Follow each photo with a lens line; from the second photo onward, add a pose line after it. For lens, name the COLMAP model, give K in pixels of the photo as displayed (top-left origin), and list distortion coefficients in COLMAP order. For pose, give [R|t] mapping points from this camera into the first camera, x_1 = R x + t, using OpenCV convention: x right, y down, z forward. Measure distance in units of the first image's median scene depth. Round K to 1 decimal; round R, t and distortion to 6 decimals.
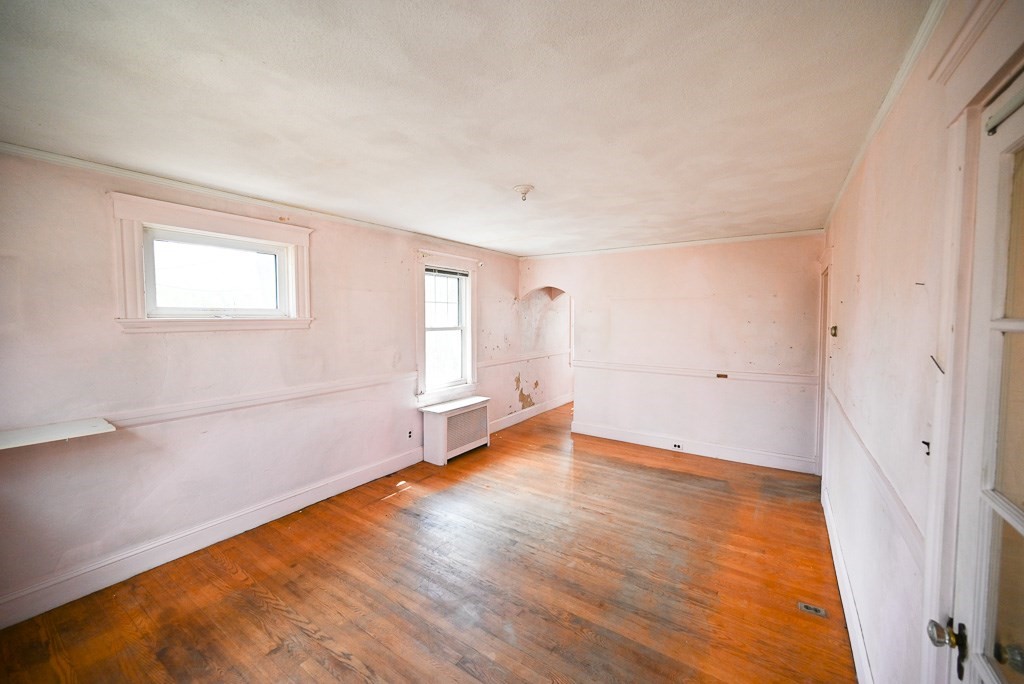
lens RADIAL K [[402.0, 0, 514.6], [0, 402.0, 332.3], [0, 0, 1]] dist [0.000787, -0.000187]
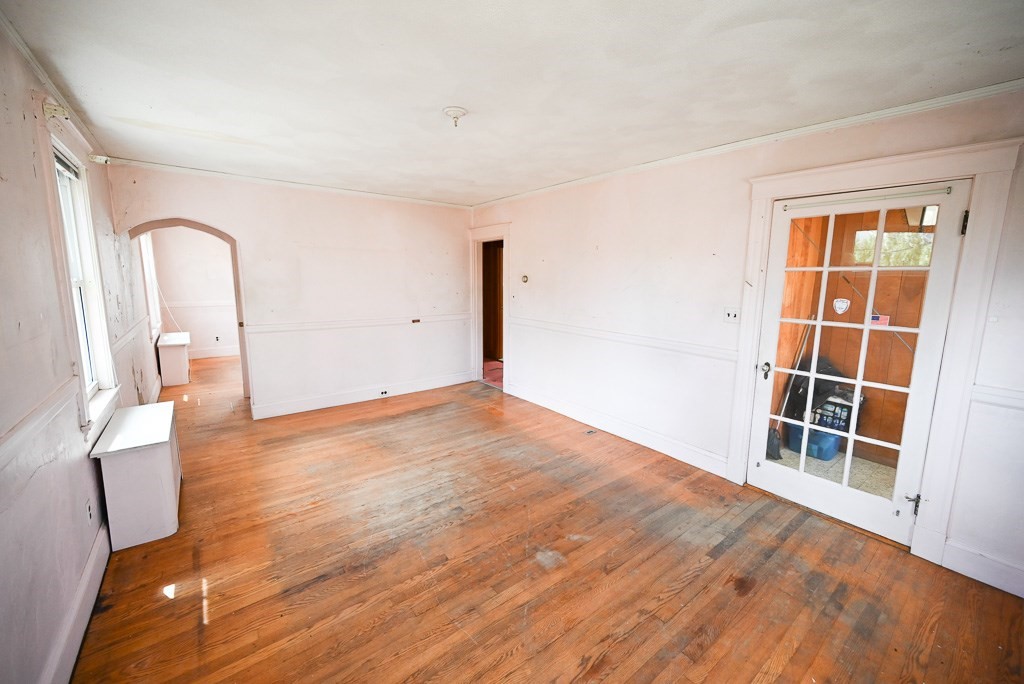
lens RADIAL K [[402.0, 0, 514.6], [0, 402.0, 332.3], [0, 0, 1]] dist [0.000787, -0.000187]
pose [[0.312084, -0.128664, 0.941302, -0.616481], [0.027717, 0.991598, 0.126350, 0.003180], [-0.949650, -0.013341, 0.313028, 0.464869]]
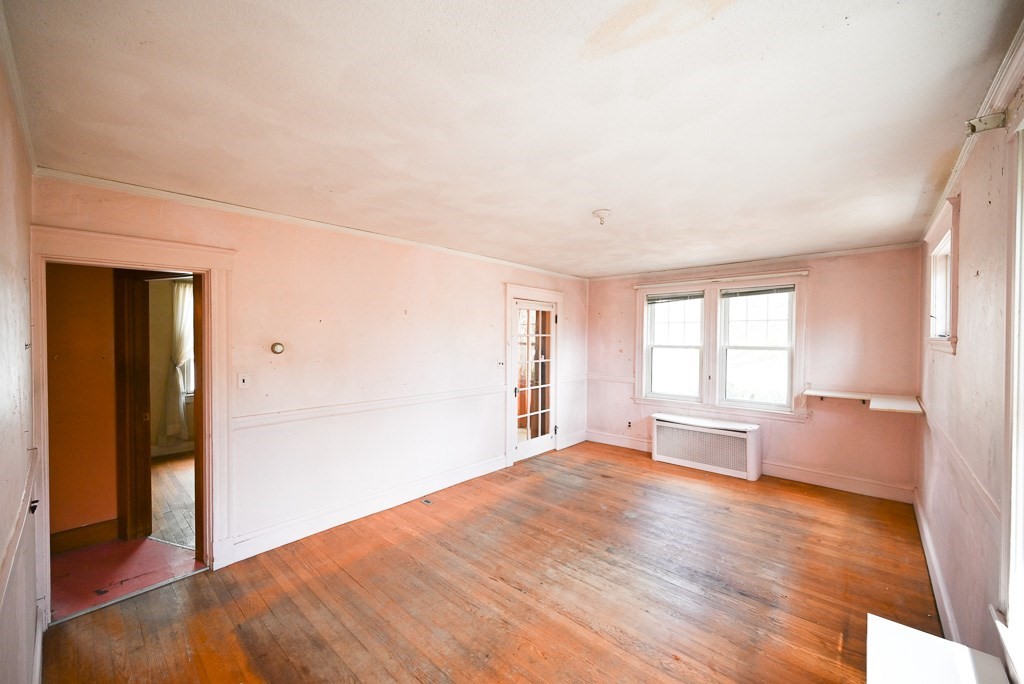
lens RADIAL K [[399.9, 0, 512.0], [0, 399.9, 342.0], [0, 0, 1]] dist [-0.001239, -0.000060]
pose [[-0.988610, -0.004971, 0.150415, 0.073112], [0.003636, 0.998373, 0.056896, -0.061525], [-0.150453, 0.056795, -0.986984, 1.596888]]
